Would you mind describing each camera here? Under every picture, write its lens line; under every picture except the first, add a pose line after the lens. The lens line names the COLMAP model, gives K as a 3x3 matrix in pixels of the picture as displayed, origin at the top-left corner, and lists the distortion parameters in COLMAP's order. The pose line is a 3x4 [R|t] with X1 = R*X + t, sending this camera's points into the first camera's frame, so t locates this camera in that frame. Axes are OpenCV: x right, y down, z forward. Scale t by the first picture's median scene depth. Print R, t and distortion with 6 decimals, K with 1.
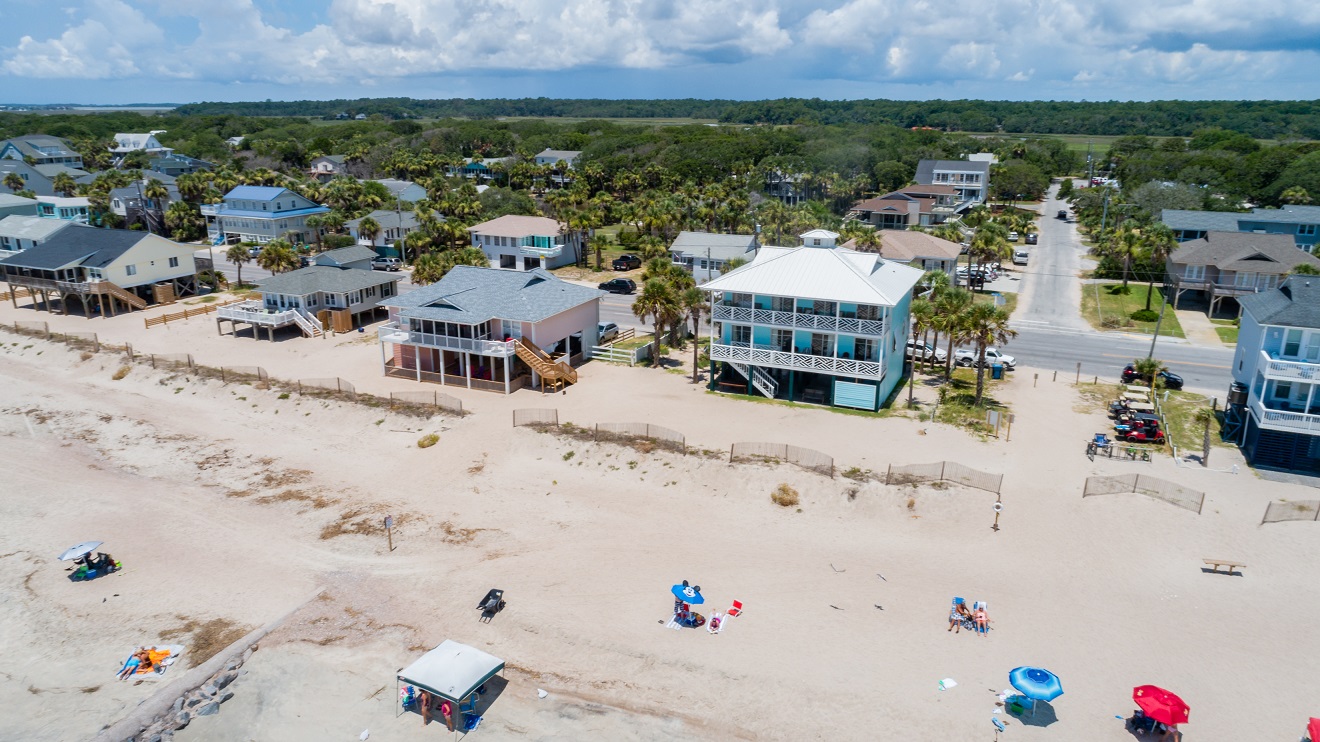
lens RADIAL K [[888.5, 0, 660.0], [0, 888.5, 371.0], [0, 0, 1]] dist [-0.013230, 0.004408]
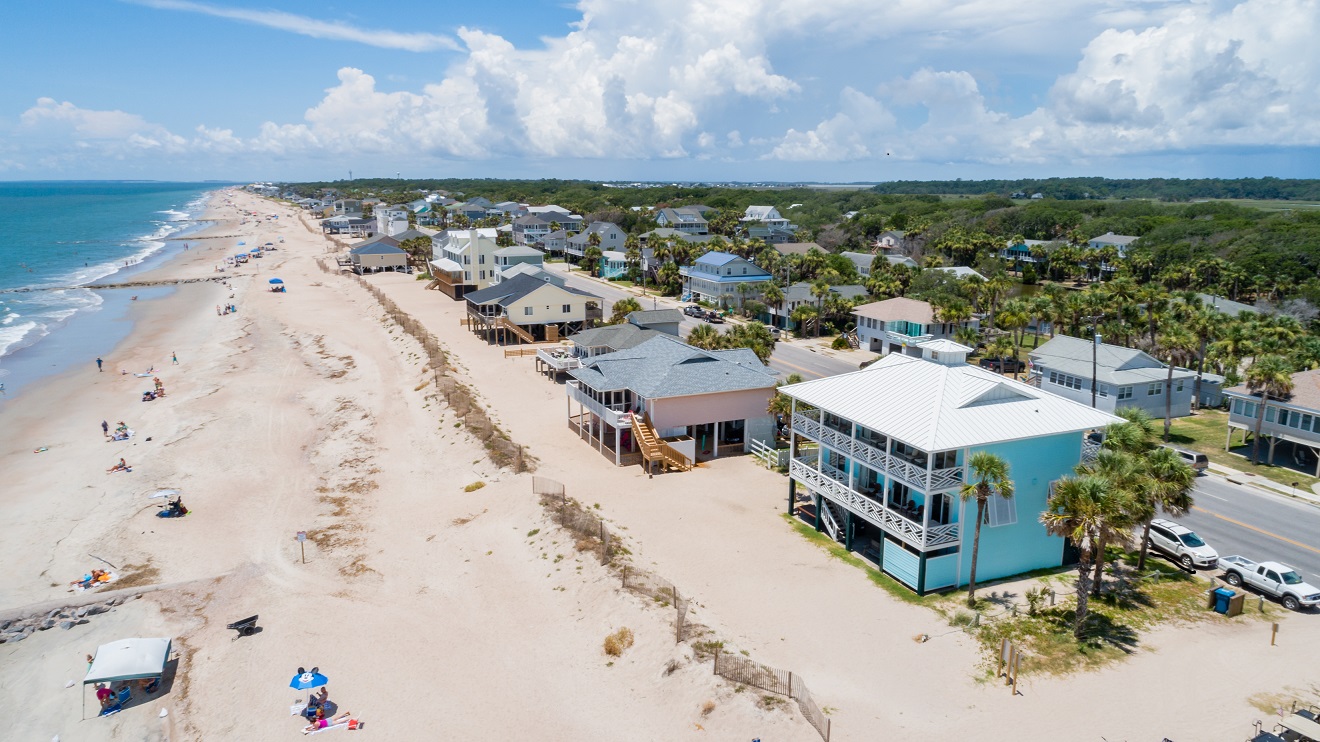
lens RADIAL K [[888.5, 0, 660.0], [0, 888.5, 371.0], [0, 0, 1]] dist [-0.013230, 0.004408]
pose [[0.738029, 0.141010, -0.659870, 0.283563], [-0.196108, 0.980533, -0.009802, -0.043857], [0.645643, 0.136640, 0.751316, 0.158161]]
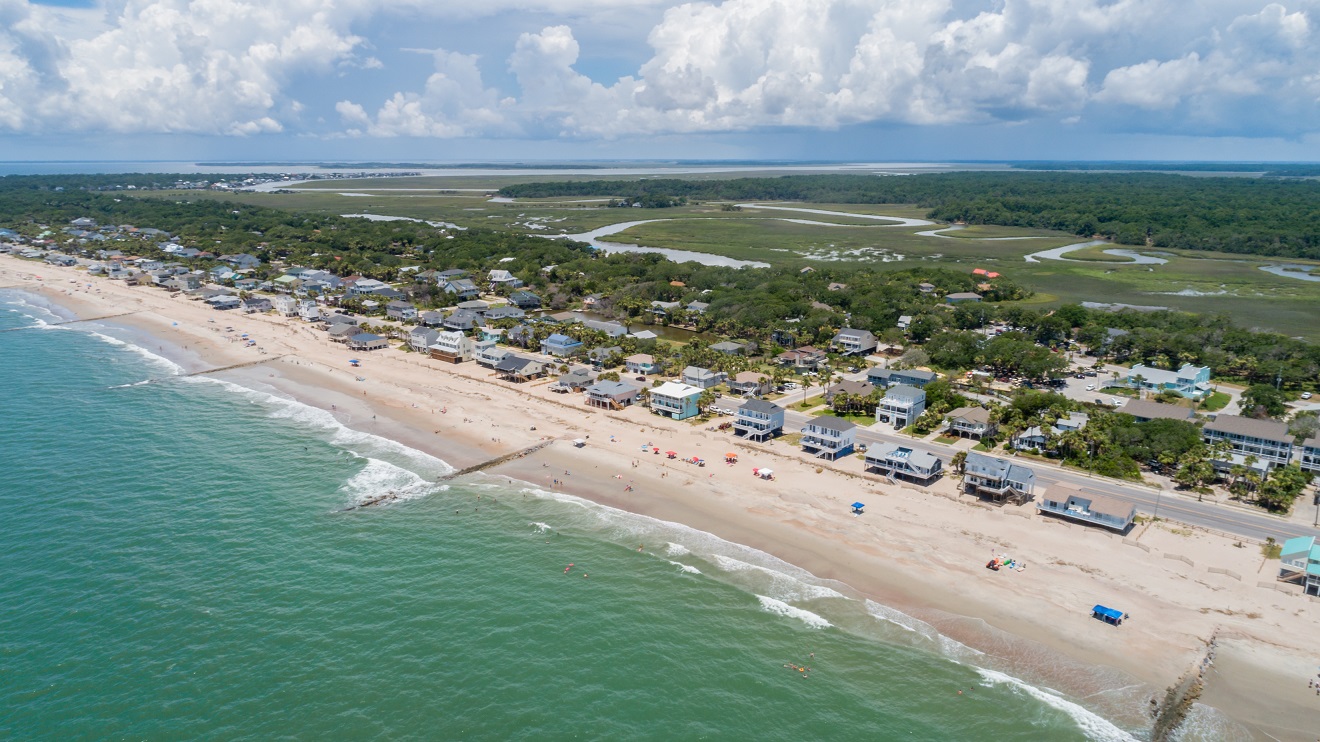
lens RADIAL K [[906.5, 0, 660.0], [0, 906.5, 371.0], [0, 0, 1]] dist [-0.005069, -0.000969]
pose [[0.954048, 0.067850, -0.291872, 0.802710], [-0.084204, 0.995484, -0.043824, 0.003416], [0.287581, 0.066387, 0.955453, -1.899762]]
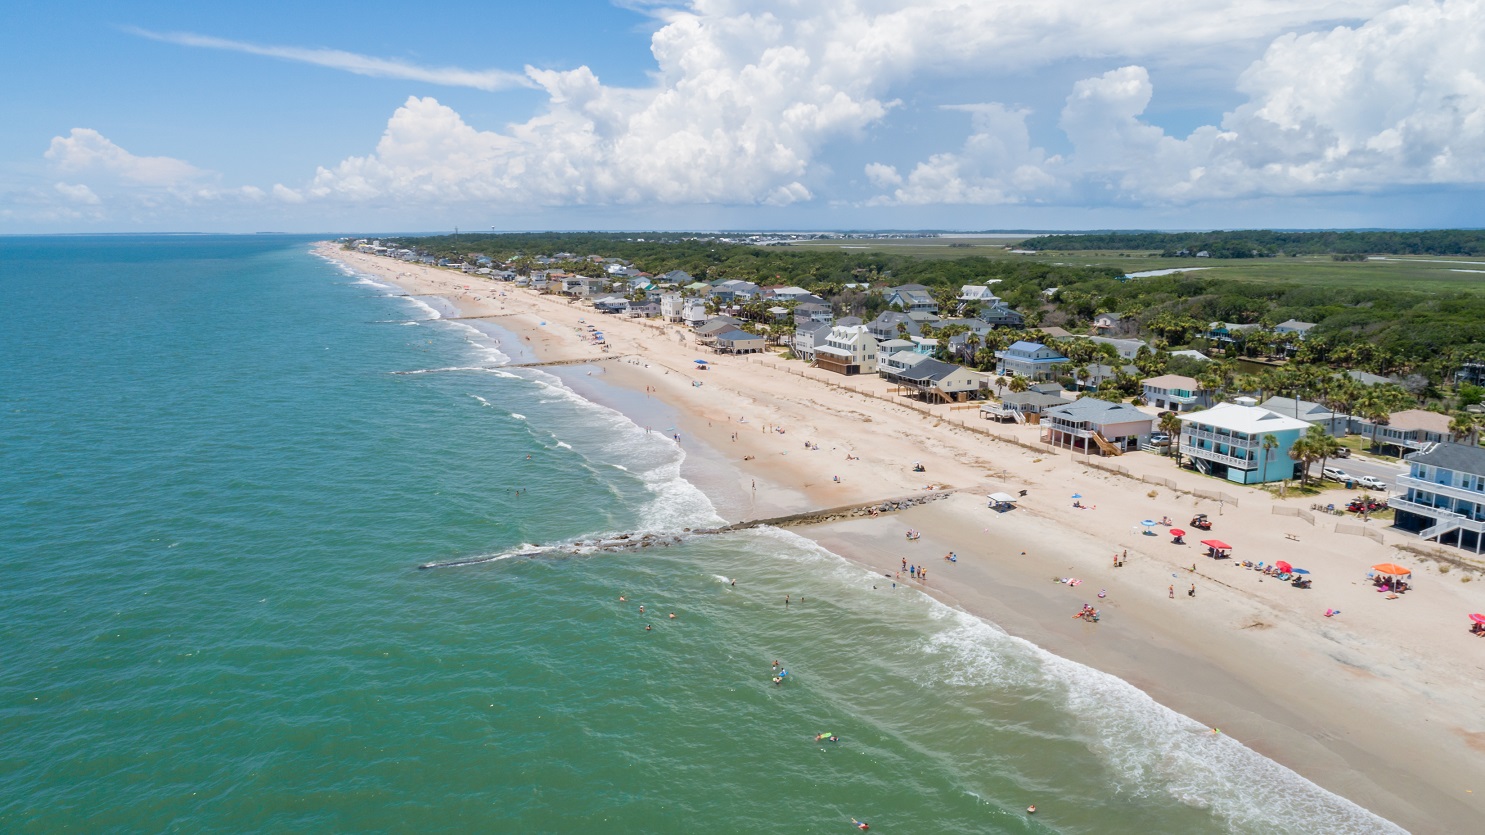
lens RADIAL K [[1019.8, 0, 742.5], [0, 1019.8, 417.5], [0, 0, 1]] dist [-0.005069, -0.000969]
pose [[0.728686, 0.121073, -0.674060, 0.515917], [-0.192889, 0.980686, -0.032373, 0.103640], [0.657122, 0.153608, 0.737967, -0.825108]]
